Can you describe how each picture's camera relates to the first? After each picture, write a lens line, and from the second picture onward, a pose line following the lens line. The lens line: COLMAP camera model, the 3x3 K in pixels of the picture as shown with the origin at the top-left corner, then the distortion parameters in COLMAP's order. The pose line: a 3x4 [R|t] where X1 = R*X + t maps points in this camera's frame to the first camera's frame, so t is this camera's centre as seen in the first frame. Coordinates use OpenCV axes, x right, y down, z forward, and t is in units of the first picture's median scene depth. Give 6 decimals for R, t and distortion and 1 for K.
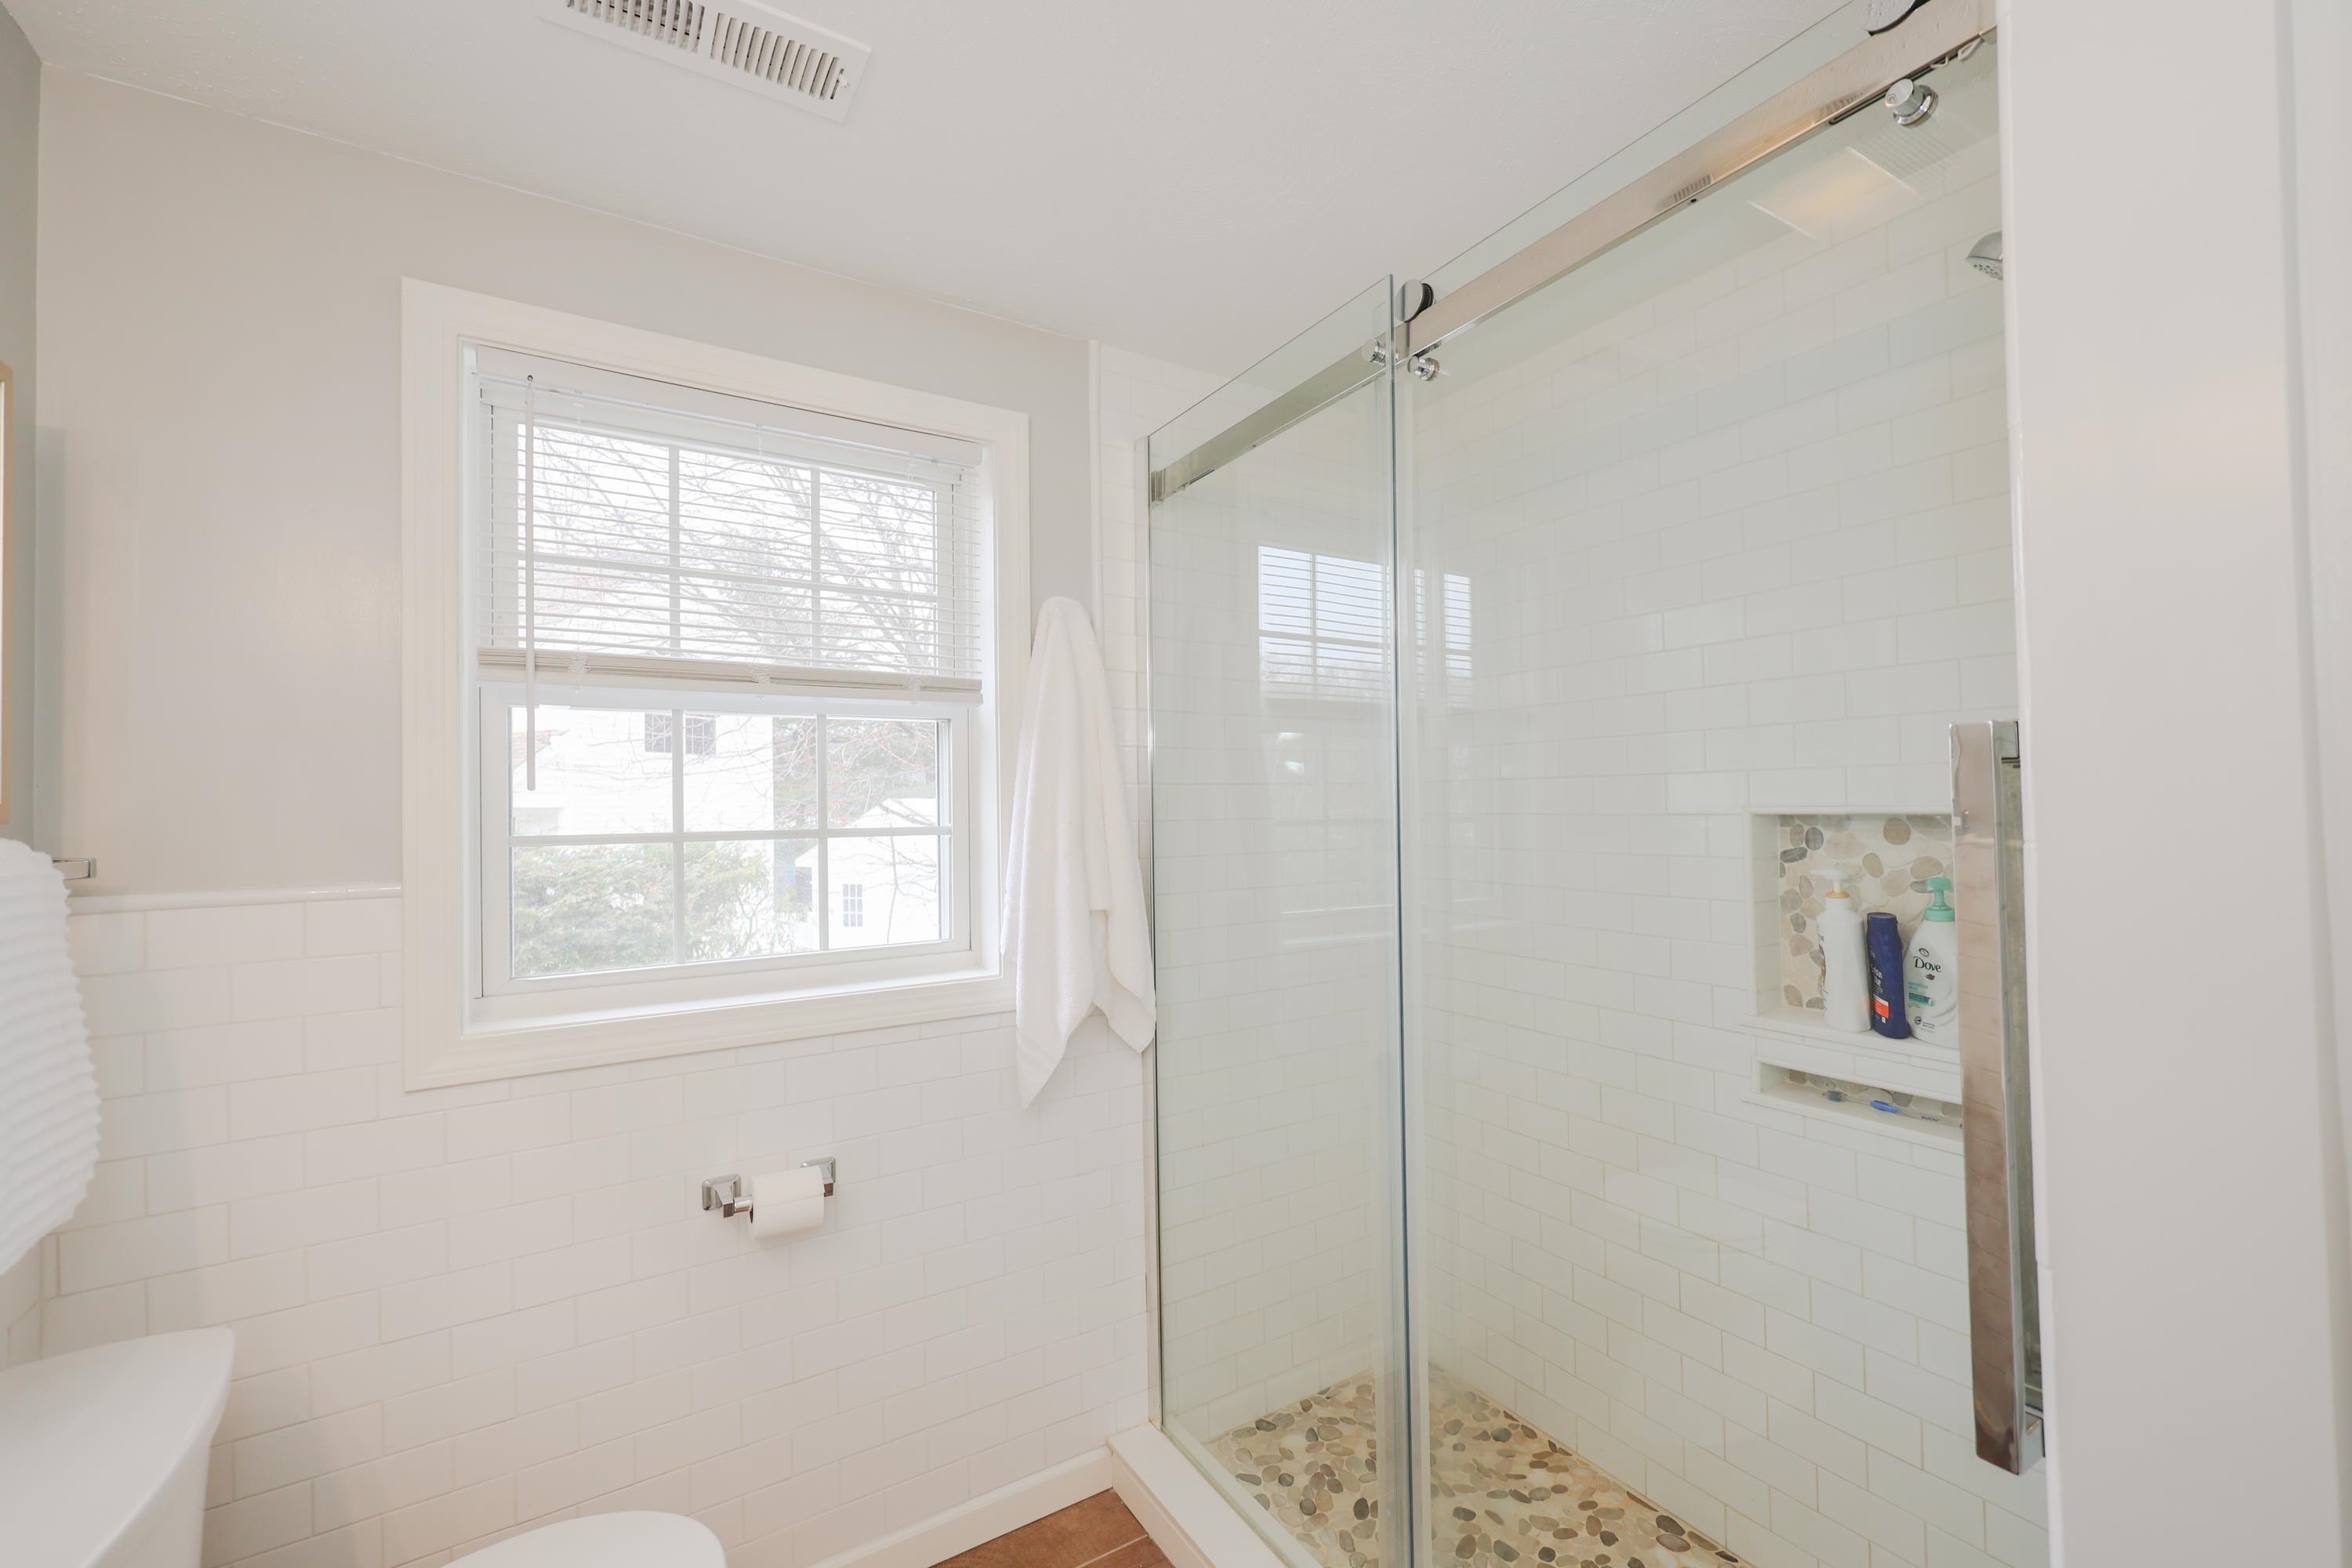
lens RADIAL K [[971.5, 0, 1179.3], [0, 971.5, 785.9], [0, 0, 1]] dist [-0.000630, 0.000058]
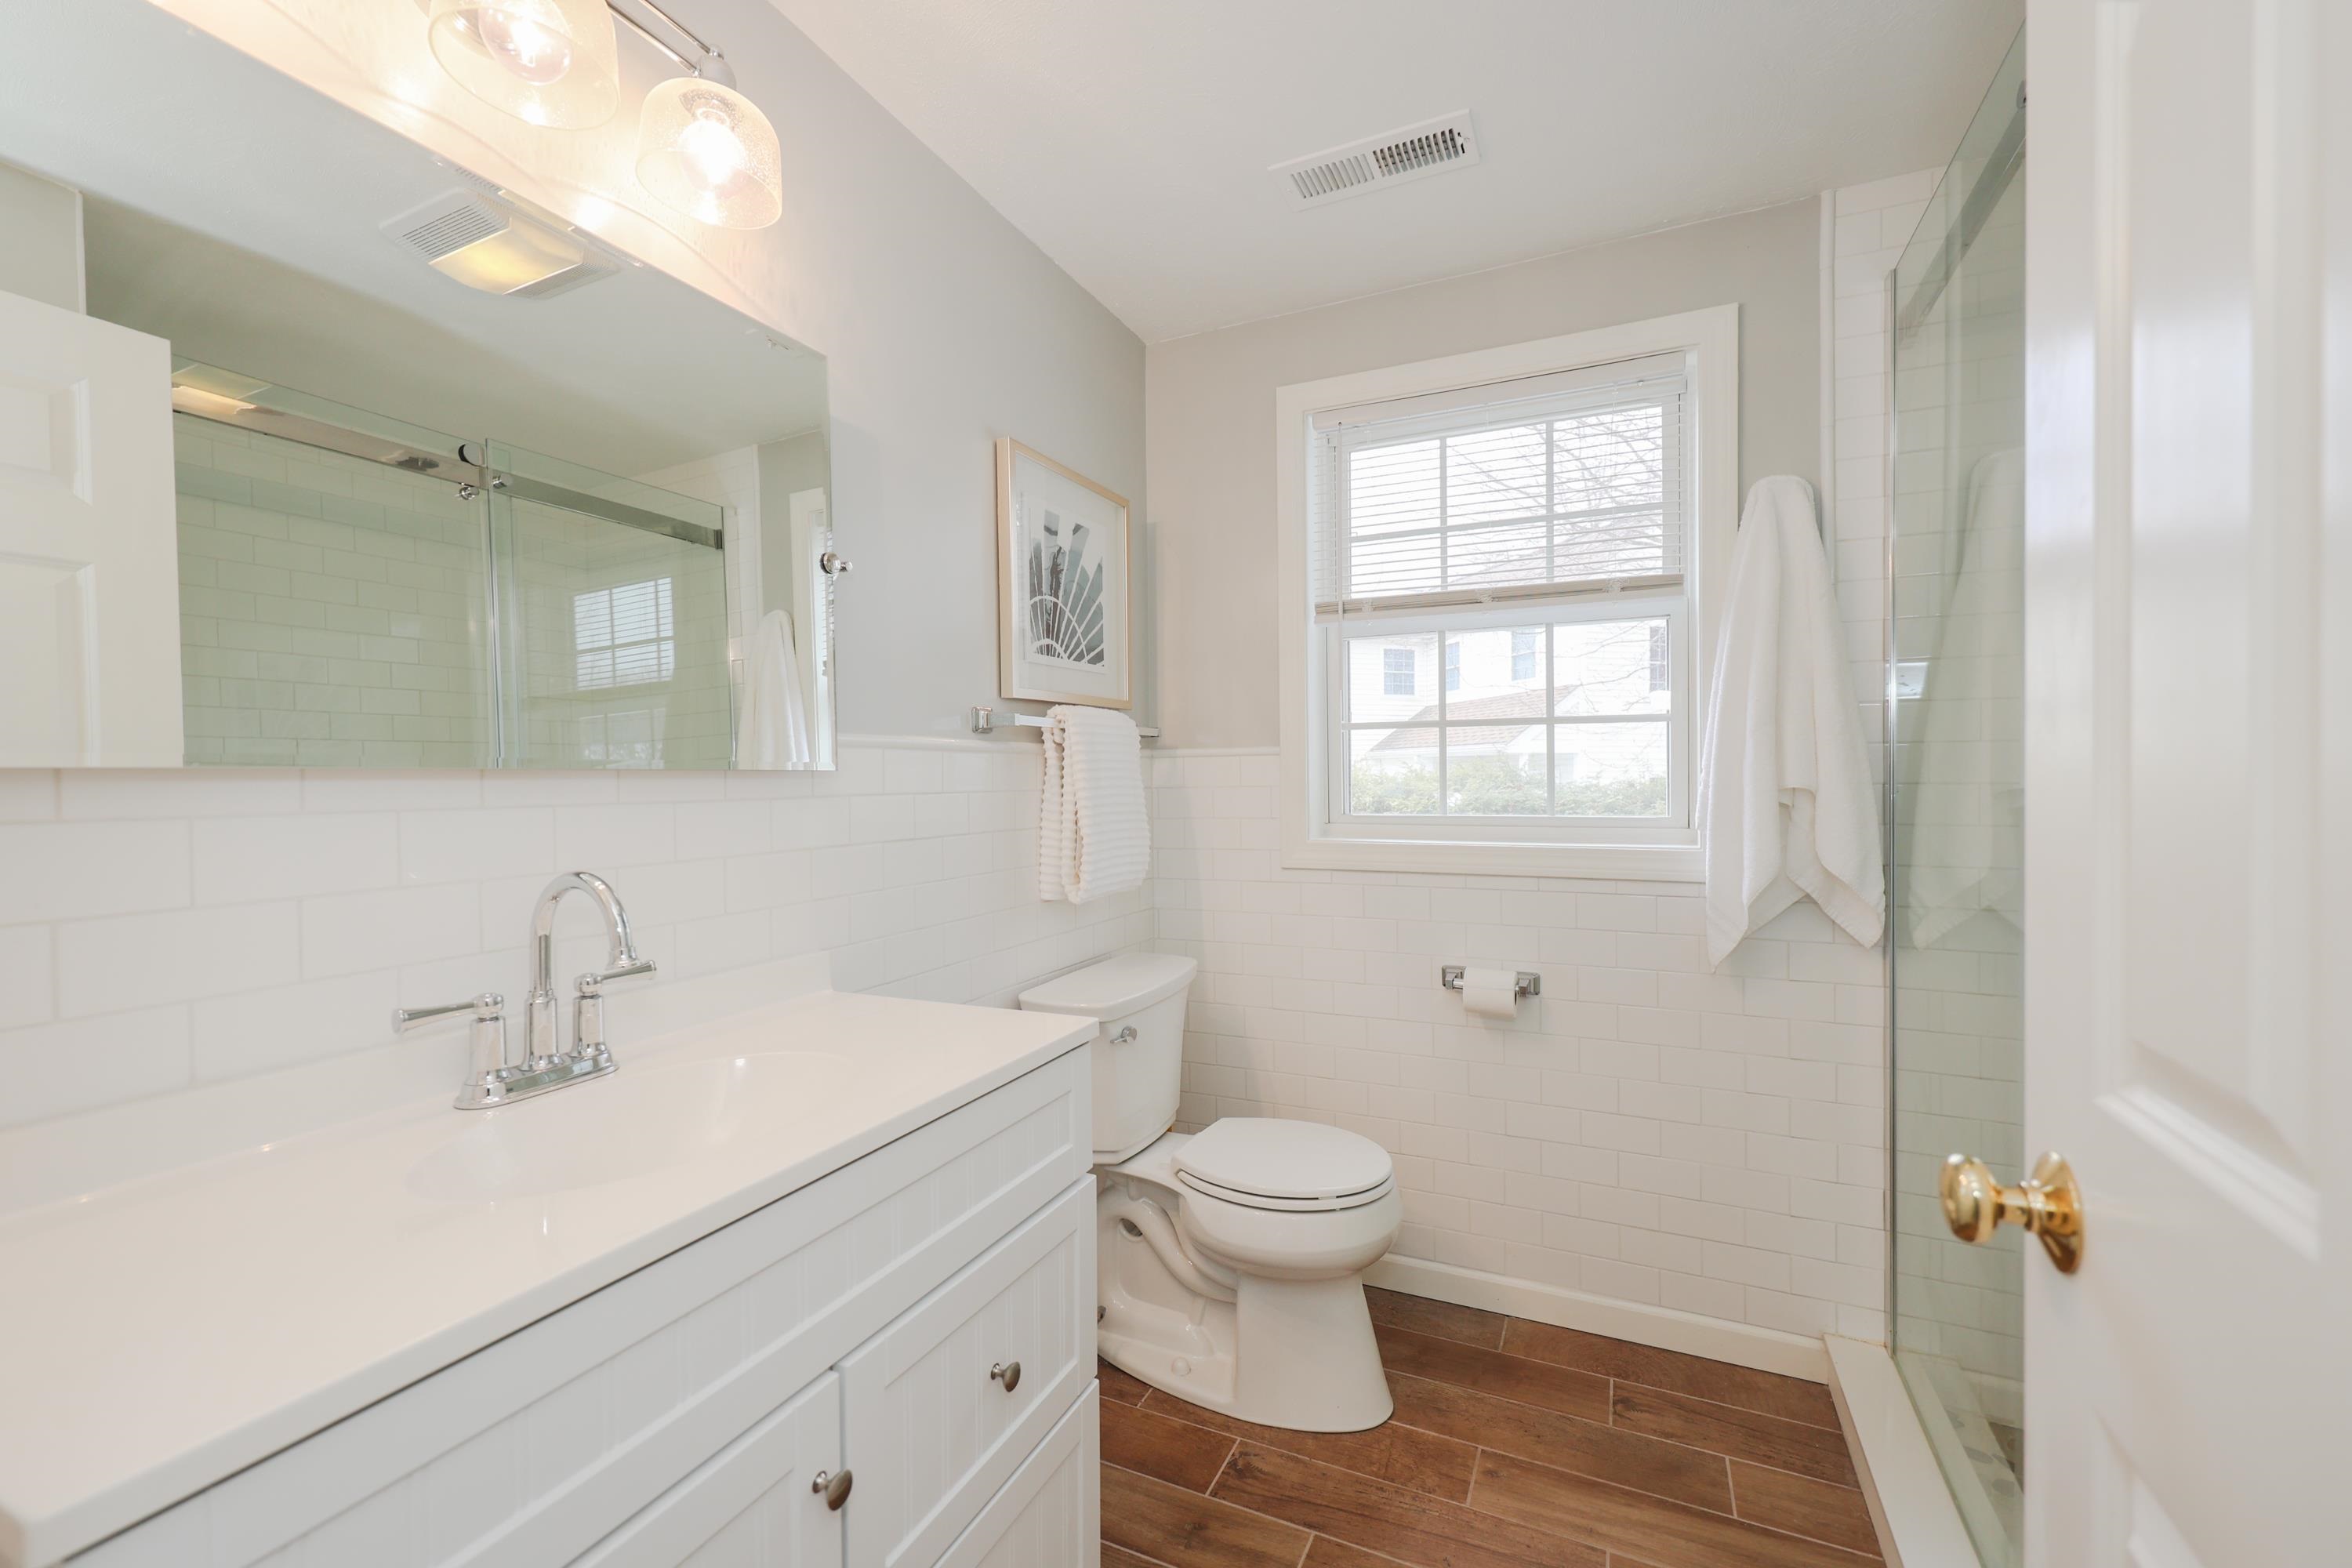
lens RADIAL K [[971.5, 0, 1179.6], [0, 971.5, 783.5], [0, 0, 1]] dist [-0.000630, 0.000058]
pose [[0.540157, 0.018767, -0.841355, 0.433988], [0.019130, 0.999219, 0.034569, 0.080786], [0.841347, -0.034768, 0.539376, -0.059580]]
